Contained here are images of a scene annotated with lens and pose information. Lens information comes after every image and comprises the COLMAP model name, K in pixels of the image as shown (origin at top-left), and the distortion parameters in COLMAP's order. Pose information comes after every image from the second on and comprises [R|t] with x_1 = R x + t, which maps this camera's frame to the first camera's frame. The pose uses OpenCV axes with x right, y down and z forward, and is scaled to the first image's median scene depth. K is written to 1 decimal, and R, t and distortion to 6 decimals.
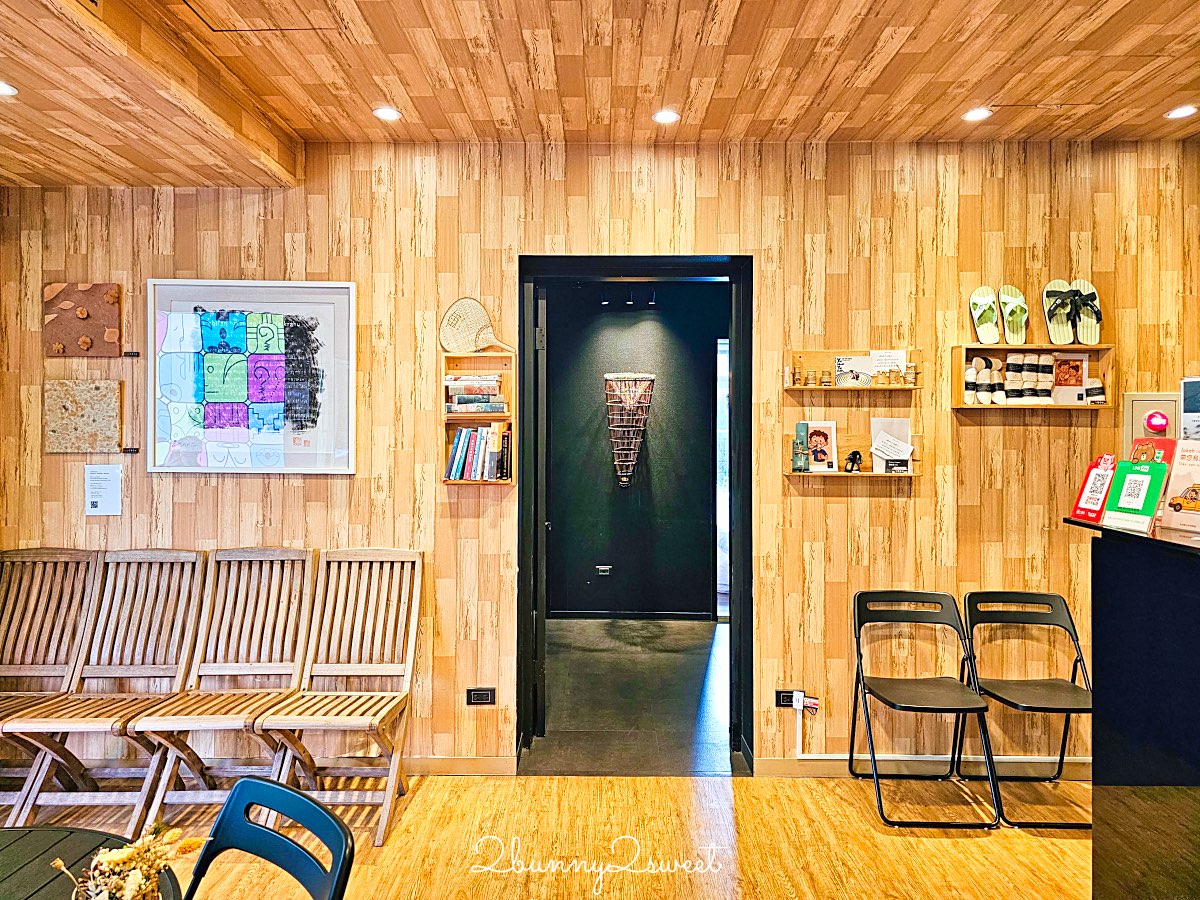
lens RADIAL K [[814.0, 0, 591.1], [0, 814.0, 429.0], [0, 0, 1]] dist [0.037974, -0.008902]
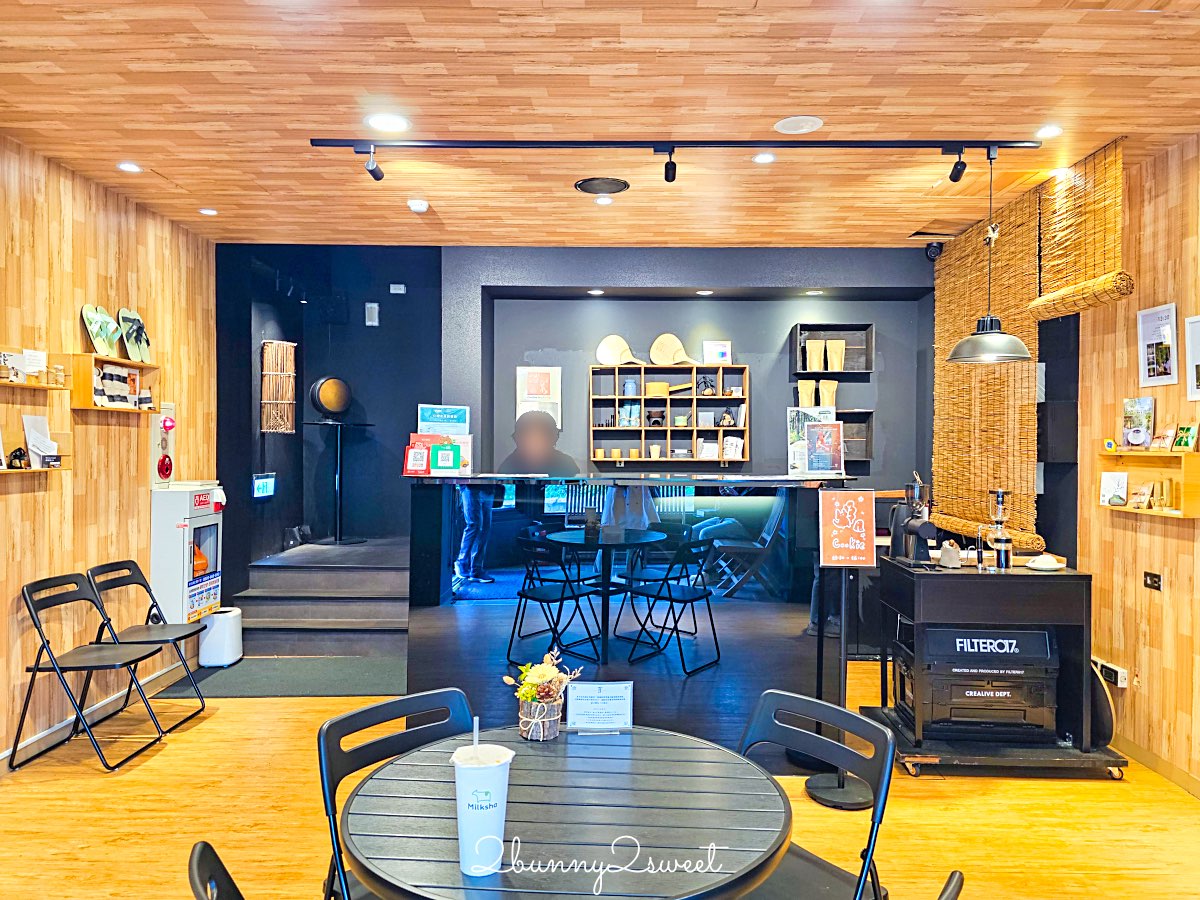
lens RADIAL K [[814.0, 0, 599.1], [0, 814.0, 446.8], [0, 0, 1]] dist [0.037974, -0.008902]
pose [[0.029417, -0.010362, 0.999514, -0.664218], [-0.008508, 0.999907, 0.010616, 0.008774], [-0.999531, -0.008816, 0.029326, 0.250089]]
